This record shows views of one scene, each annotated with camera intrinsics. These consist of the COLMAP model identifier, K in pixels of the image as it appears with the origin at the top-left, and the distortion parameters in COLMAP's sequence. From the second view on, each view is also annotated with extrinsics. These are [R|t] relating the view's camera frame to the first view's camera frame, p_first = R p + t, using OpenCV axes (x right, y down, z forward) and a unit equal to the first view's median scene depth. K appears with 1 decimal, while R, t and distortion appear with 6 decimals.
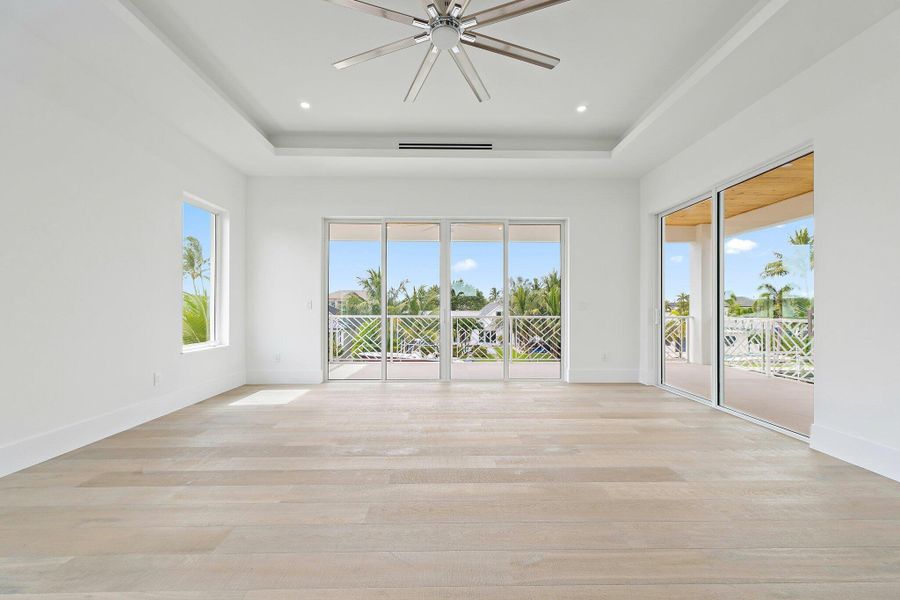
lens RADIAL K [[383.6, 0, 458.4], [0, 383.6, 304.7], [0, 0, 1]] dist [0.003445, 0.000318]
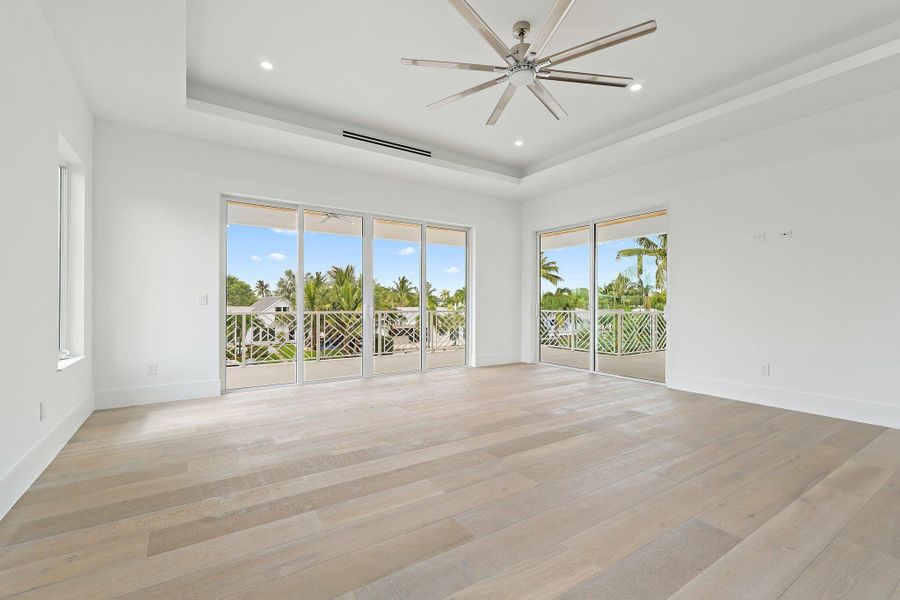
lens RADIAL K [[383.6, 0, 448.6], [0, 383.6, 300.0], [0, 0, 1]] dist [0.003445, 0.000318]
pose [[0.849628, 0.005449, 0.527354, -0.427921], [-0.005773, 0.999983, -0.001031, -0.000449], [-0.527350, -0.002169, 0.849645, 0.051697]]
